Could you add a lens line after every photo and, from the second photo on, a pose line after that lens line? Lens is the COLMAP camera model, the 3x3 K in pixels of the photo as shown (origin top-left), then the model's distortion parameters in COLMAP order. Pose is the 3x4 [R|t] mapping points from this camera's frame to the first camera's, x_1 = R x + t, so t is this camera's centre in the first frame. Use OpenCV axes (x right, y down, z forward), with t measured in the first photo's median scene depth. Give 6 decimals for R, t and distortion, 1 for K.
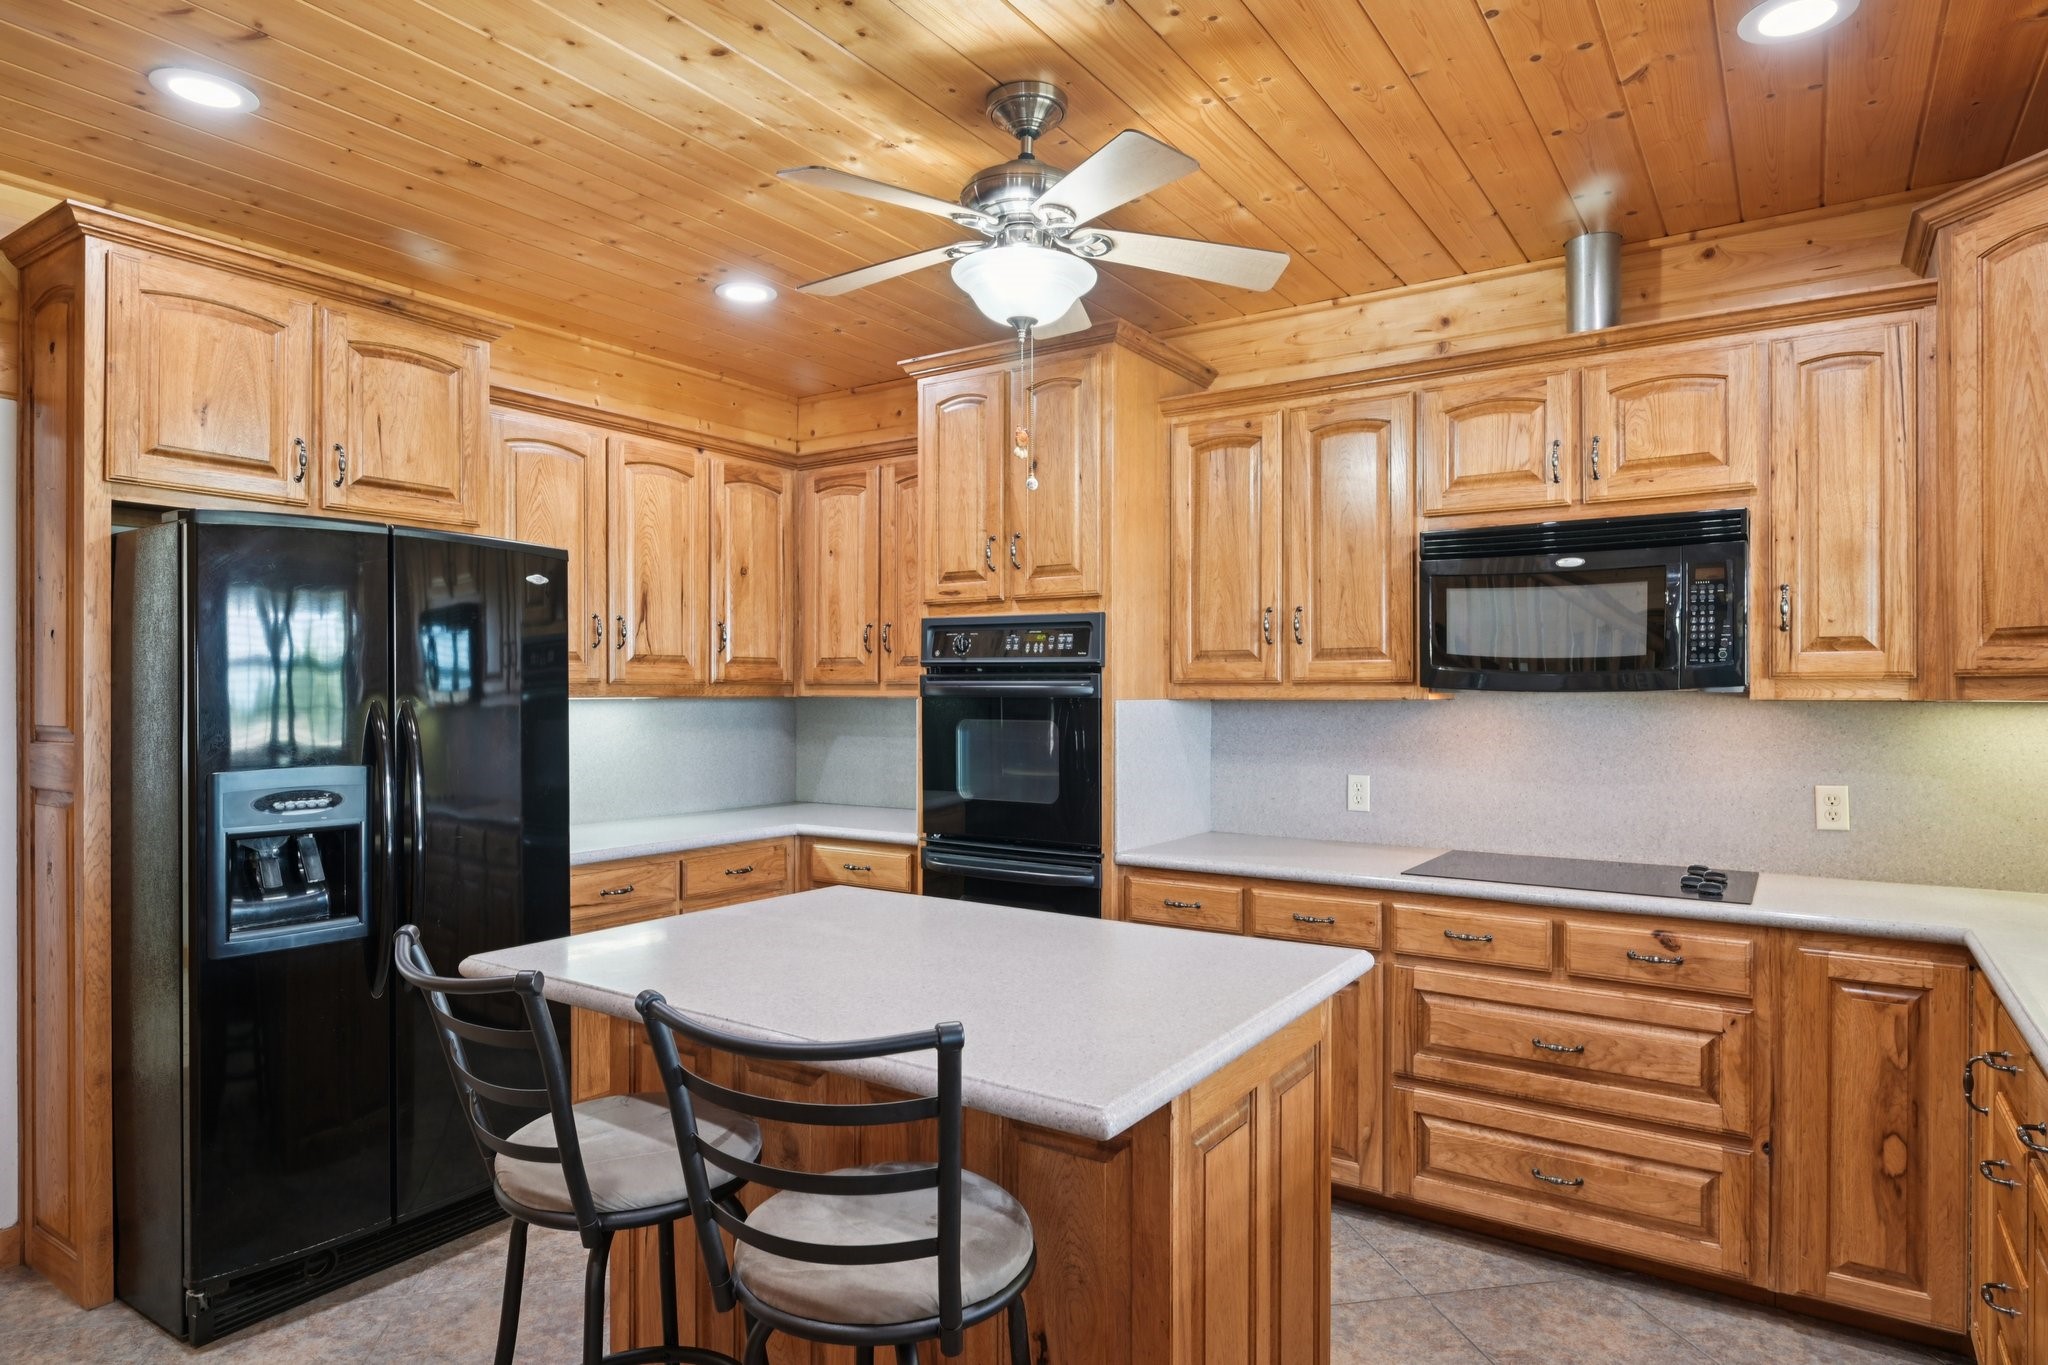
lens RADIAL K [[1194.7, 0, 1033.6], [0, 1194.7, 689.8], [0, 0, 1]] dist [0.009659, 0.001721]
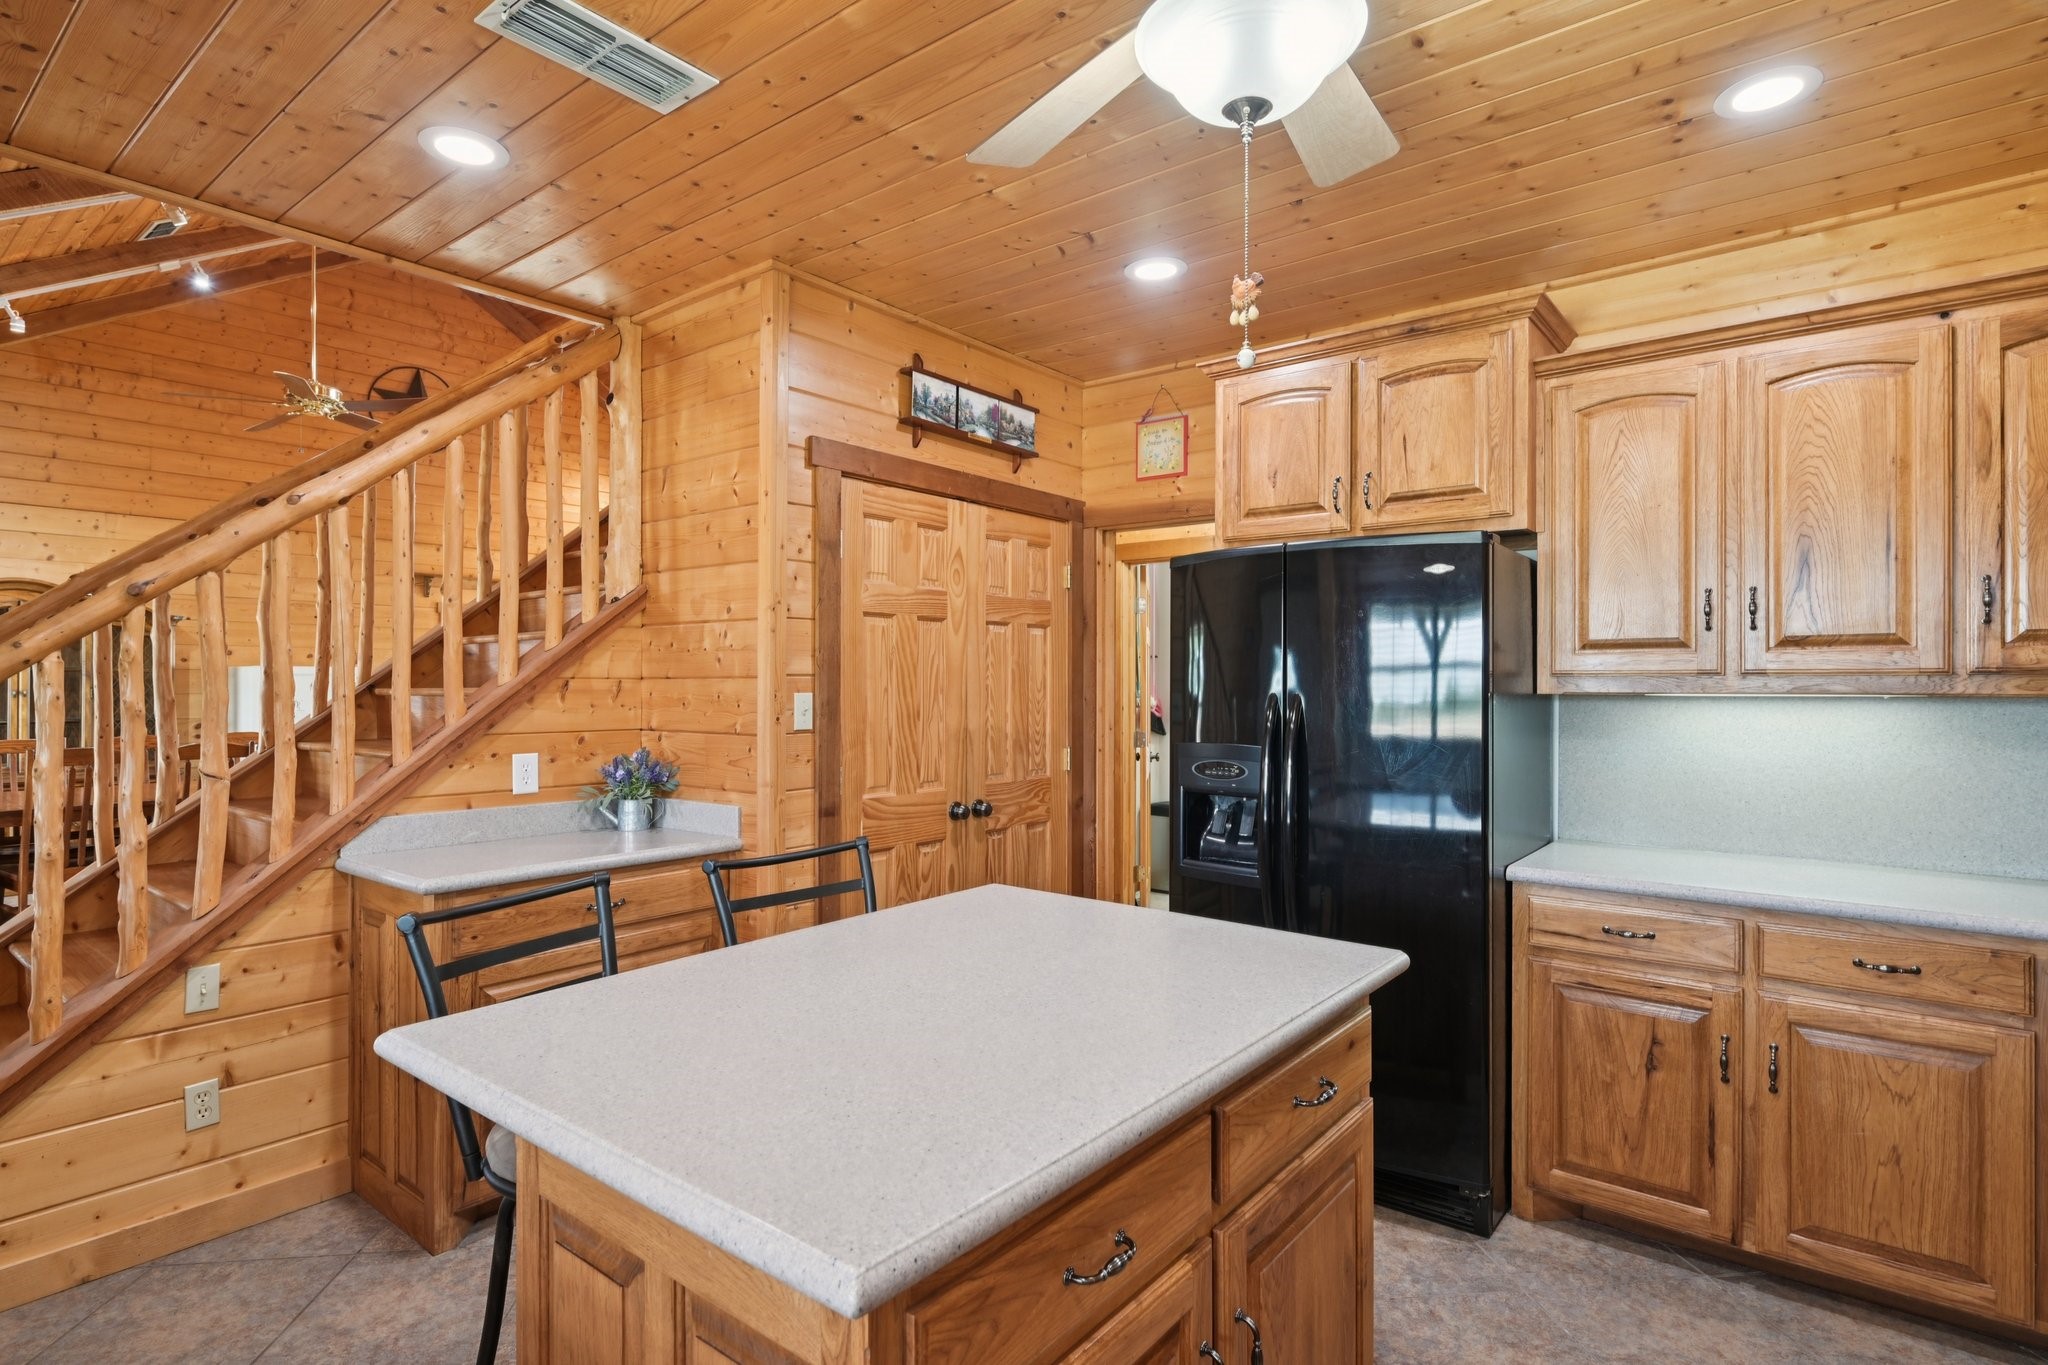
lens RADIAL K [[1057.0, 0, 1025.9], [0, 1057.0, 679.6], [0, 0, 1]] dist [0.007074, -0.000766]
pose [[-0.096182, -0.001485, -0.995363, 0.449040], [0.002621, 0.999995, -0.001745, -0.003082], [0.995360, -0.002776, -0.096178, 0.733231]]
